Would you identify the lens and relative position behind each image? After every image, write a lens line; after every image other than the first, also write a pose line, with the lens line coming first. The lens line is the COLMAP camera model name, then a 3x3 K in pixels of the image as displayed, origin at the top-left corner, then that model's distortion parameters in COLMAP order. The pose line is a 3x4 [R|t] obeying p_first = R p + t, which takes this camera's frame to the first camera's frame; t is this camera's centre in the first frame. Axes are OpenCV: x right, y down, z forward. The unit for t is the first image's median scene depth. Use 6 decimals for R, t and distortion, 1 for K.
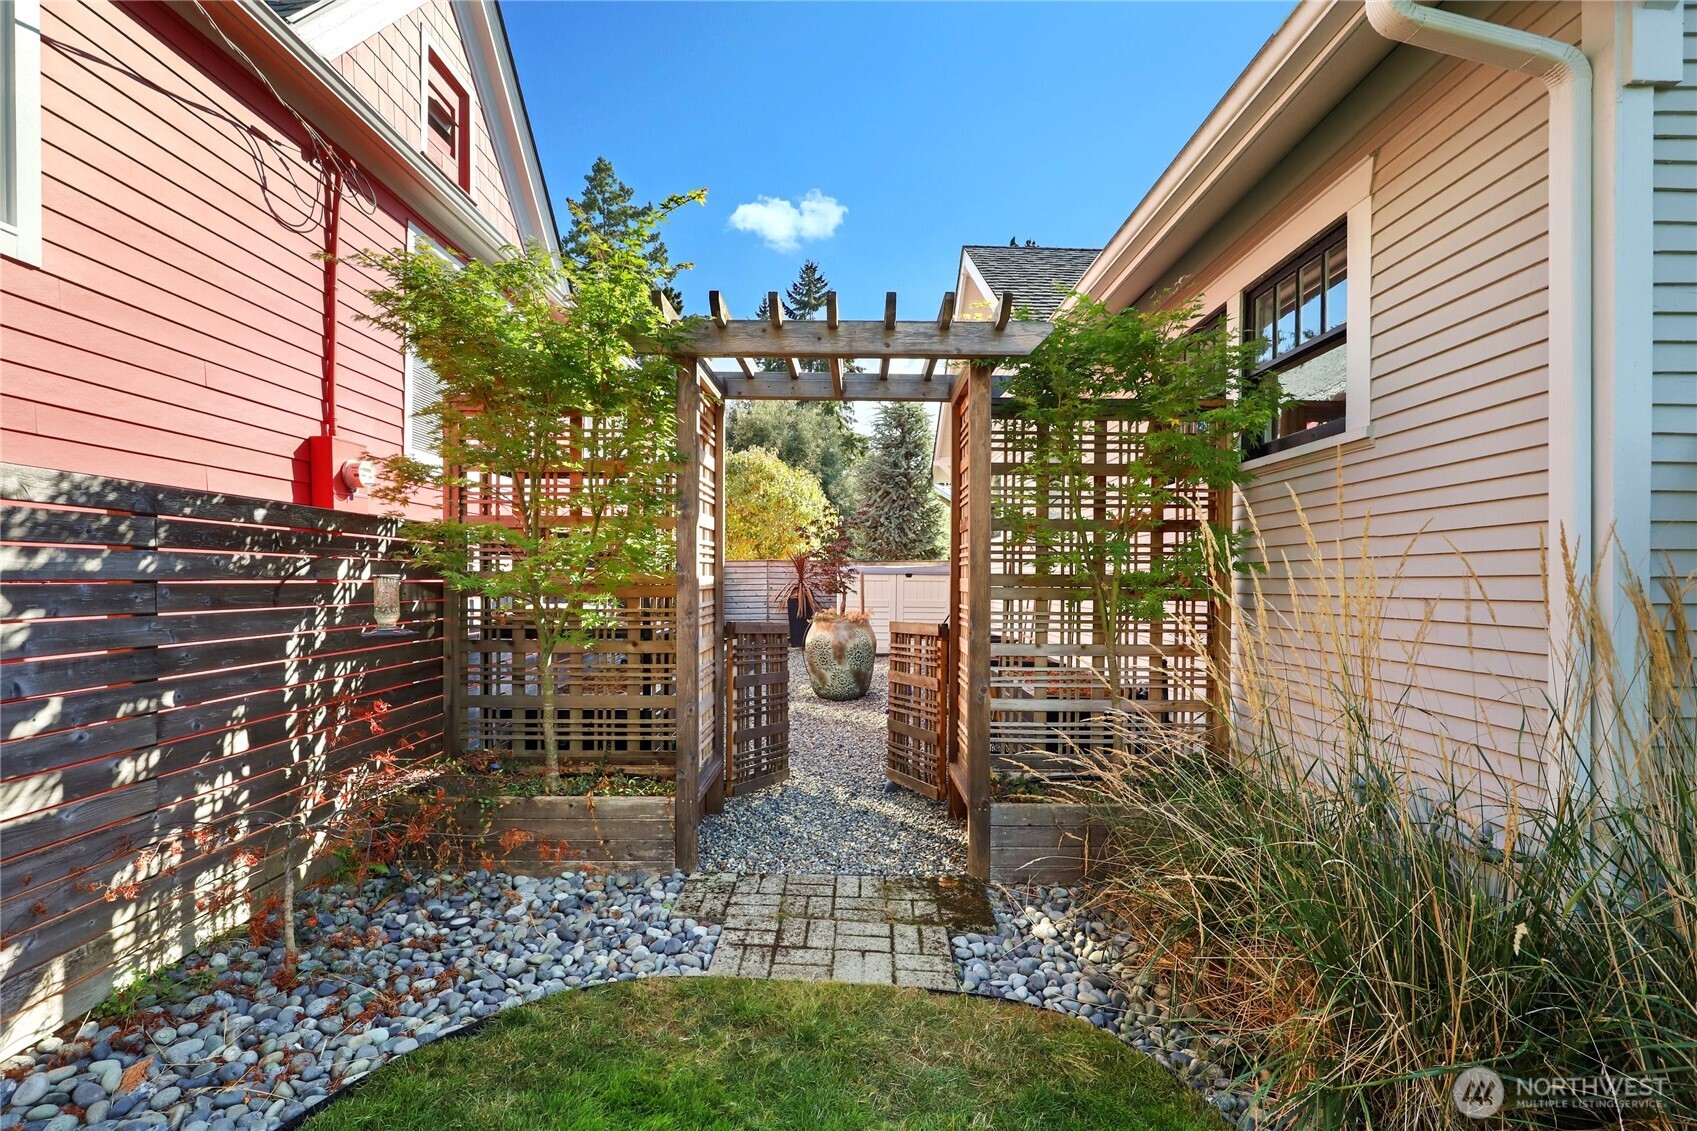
lens RADIAL K [[781.7, 0, 848.5], [0, 781.7, 565.5], [0, 0, 1]] dist [-0.004722, -0.000232]
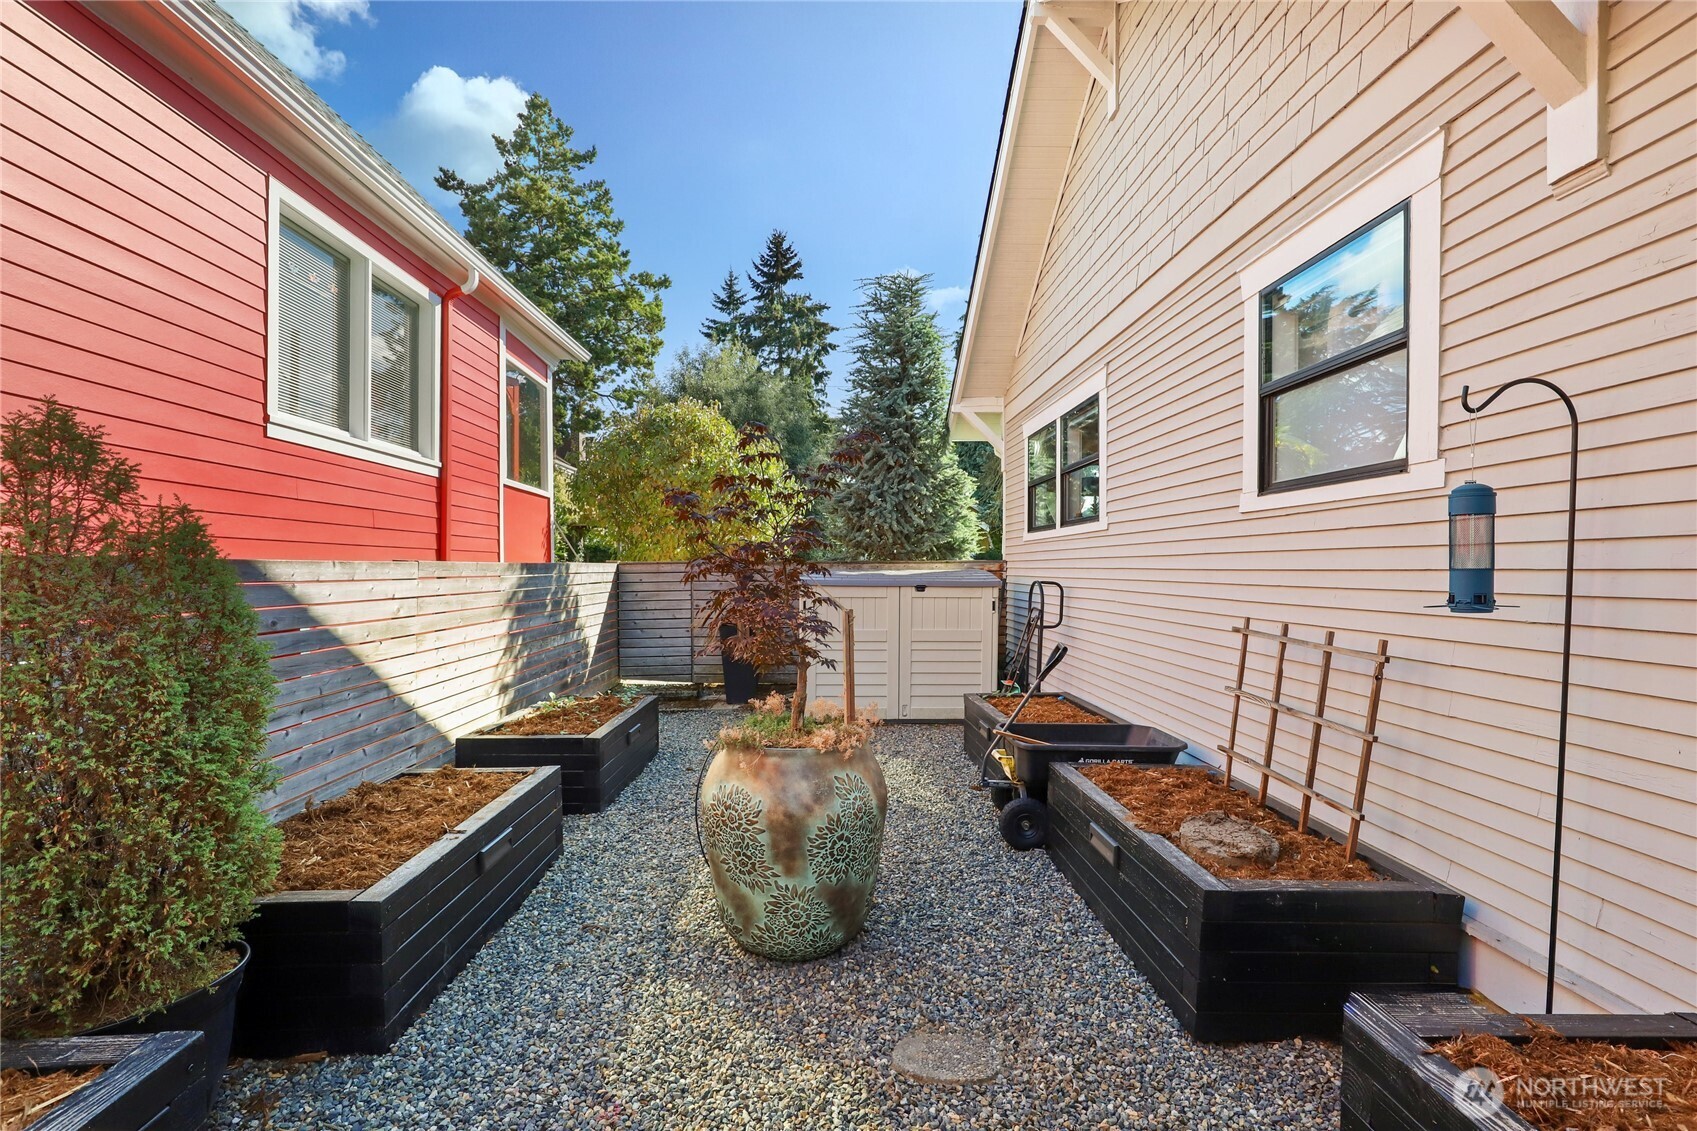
lens RADIAL K [[781.7, 0, 848.5], [0, 781.7, 565.5], [0, 0, 1]] dist [-0.004722, -0.000232]
pose [[0.999404, -0.004052, 0.034289, 0.002278], [0.003617, 0.999913, 0.012716, -0.010829], [-0.034338, -0.012584, 0.999331, 0.354146]]
